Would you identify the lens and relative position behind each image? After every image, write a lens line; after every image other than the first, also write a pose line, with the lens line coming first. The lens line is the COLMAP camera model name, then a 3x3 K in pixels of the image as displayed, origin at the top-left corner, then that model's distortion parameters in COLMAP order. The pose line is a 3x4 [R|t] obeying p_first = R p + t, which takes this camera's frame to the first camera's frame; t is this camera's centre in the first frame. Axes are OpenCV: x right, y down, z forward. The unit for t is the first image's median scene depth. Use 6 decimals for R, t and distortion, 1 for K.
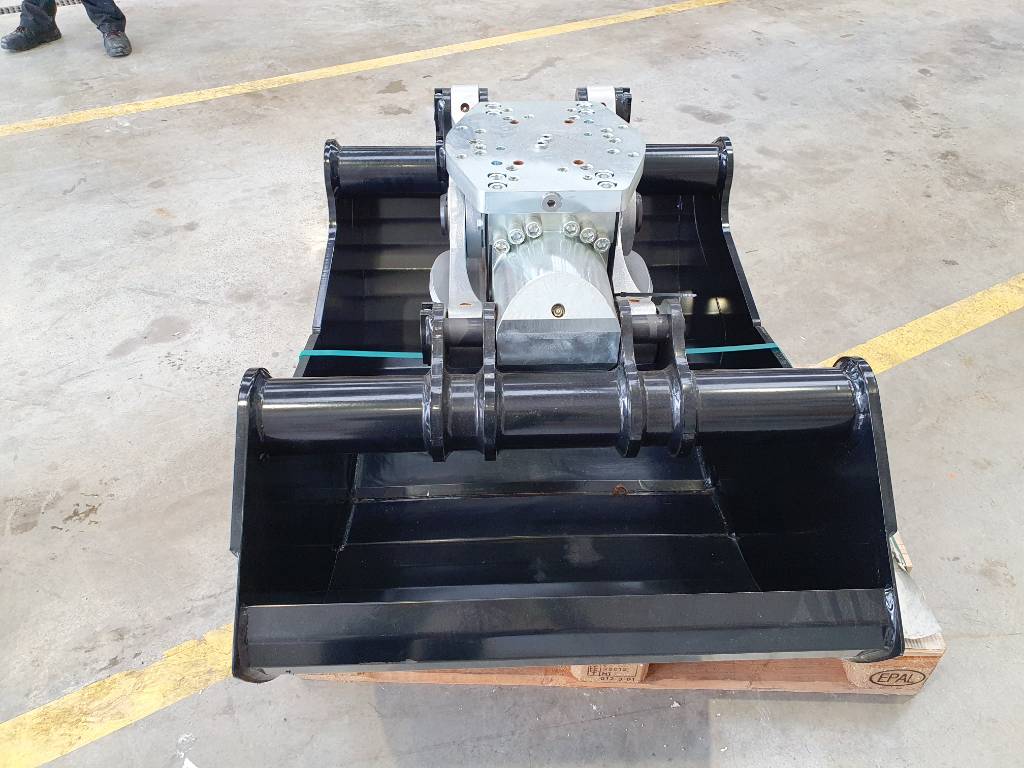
lens RADIAL K [[805.7, 0, 492.3], [0, 805.7, 401.6], [0, 0, 1]] dist [-0.008593, 0.045245]
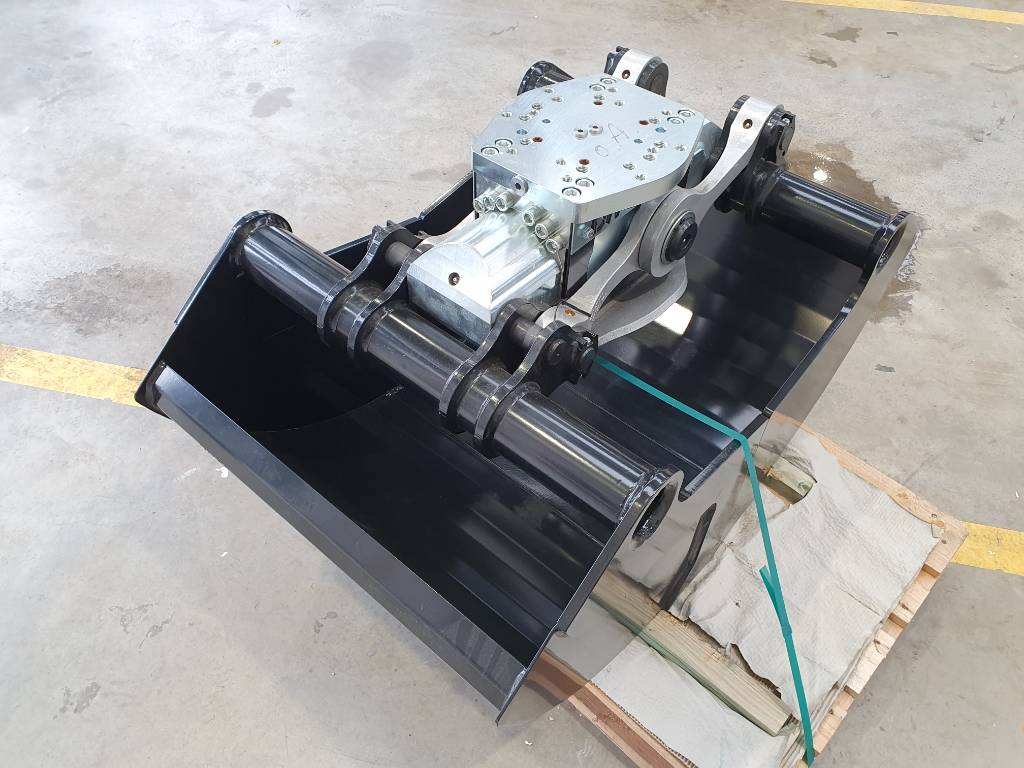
lens RADIAL K [[805.7, 0, 502.6], [0, 805.7, 392.7], [0, 0, 1]] dist [-0.008593, 0.045245]
pose [[0.735949, 0.510969, -0.444173, 0.280340], [-0.456385, 0.859004, 0.232001, -0.104849], [0.500092, 0.031973, 0.865382, 0.038602]]
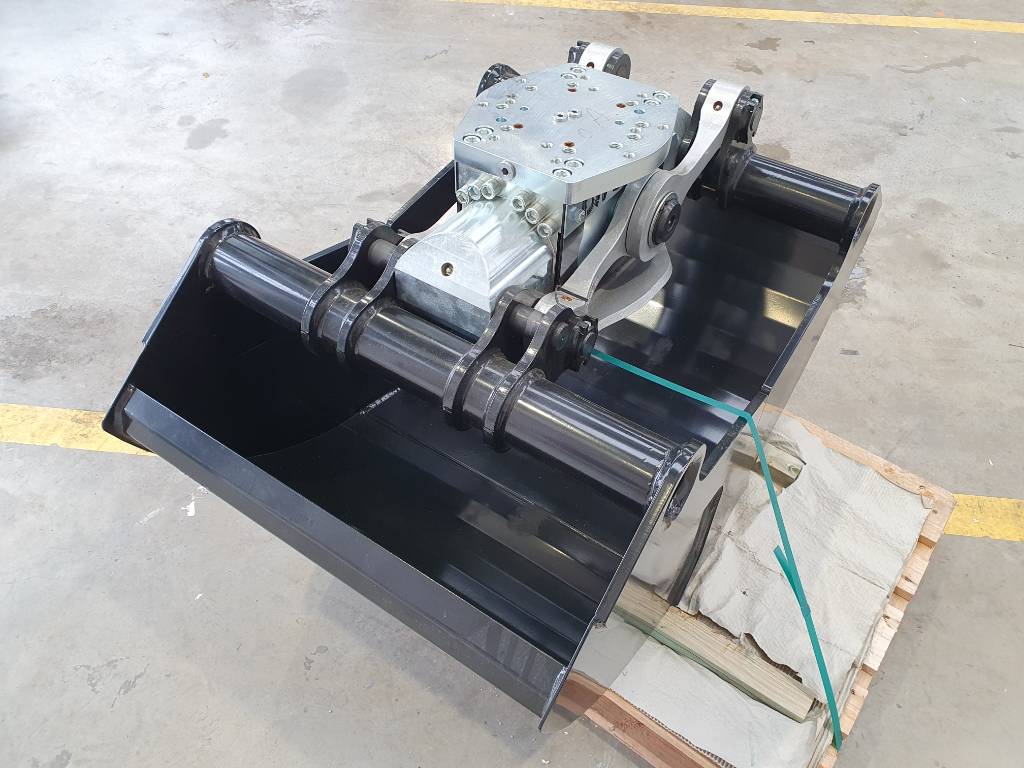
lens RADIAL K [[805.7, 0, 506.4], [0, 805.7, 385.4], [0, 0, 1]] dist [-0.008593, 0.045245]
pose [[0.807022, 0.429625, -0.405139, 0.256126], [-0.403462, 0.902120, 0.152962, -0.067125], [0.431200, 0.040014, 0.901368, 0.039508]]
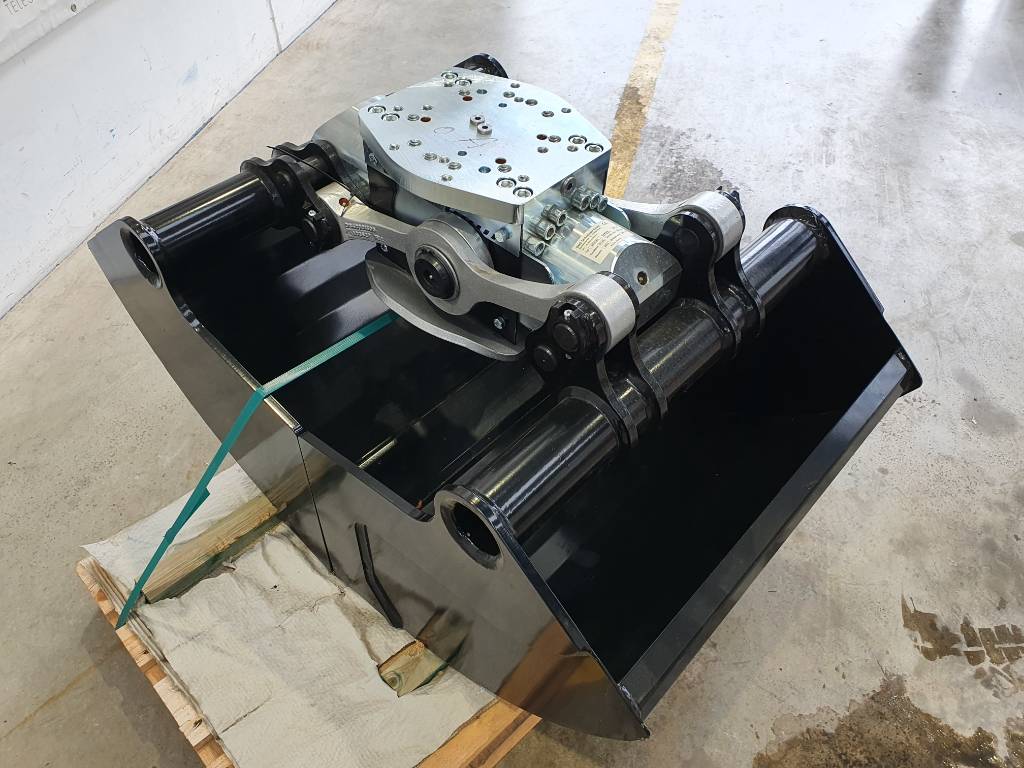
lens RADIAL K [[805.7, 0, 526.3], [0, 805.7, 382.6], [0, 0, 1]] dist [-0.008593, 0.045245]
pose [[-0.693113, 0.513167, -0.506216, 0.316279], [-0.503306, 0.158202, 0.849503, -0.518270], [0.516021, 0.843583, 0.148628, 0.525440]]
